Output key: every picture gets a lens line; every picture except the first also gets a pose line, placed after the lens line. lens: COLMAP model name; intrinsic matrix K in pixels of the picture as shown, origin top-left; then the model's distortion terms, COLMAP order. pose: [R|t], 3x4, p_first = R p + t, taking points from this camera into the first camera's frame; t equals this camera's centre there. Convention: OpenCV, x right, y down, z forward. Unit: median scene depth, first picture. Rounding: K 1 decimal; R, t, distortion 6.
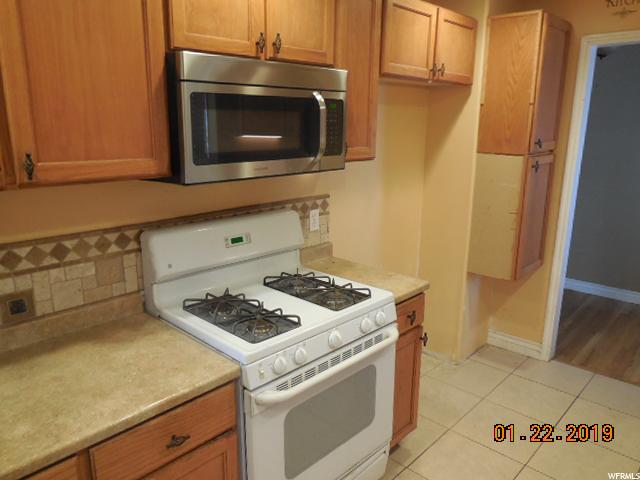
lens RADIAL K [[483.0, 0, 319.4], [0, 483.0, 241.1], [0, 0, 1]] dist [-0.006041, 0.001100]
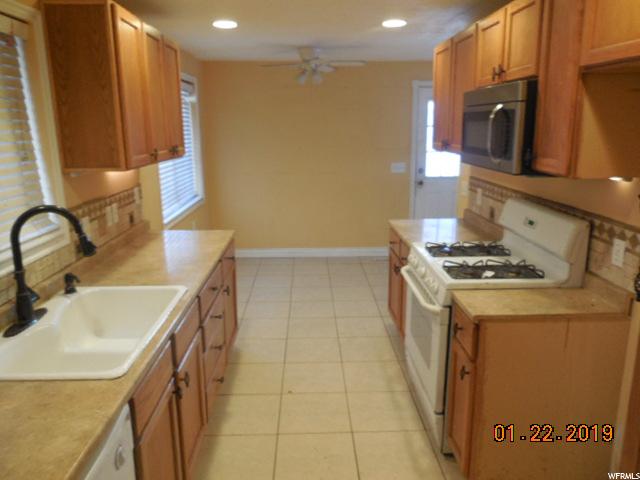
lens RADIAL K [[483.0, 0, 319.4], [0, 483.0, 237.7], [0, 0, 1]] dist [-0.006041, 0.001100]
pose [[-0.710013, 0.162429, -0.685200, 0.951999], [-0.164241, 0.908001, 0.385433, -0.315937], [0.684768, 0.386201, -0.618015, 1.239749]]
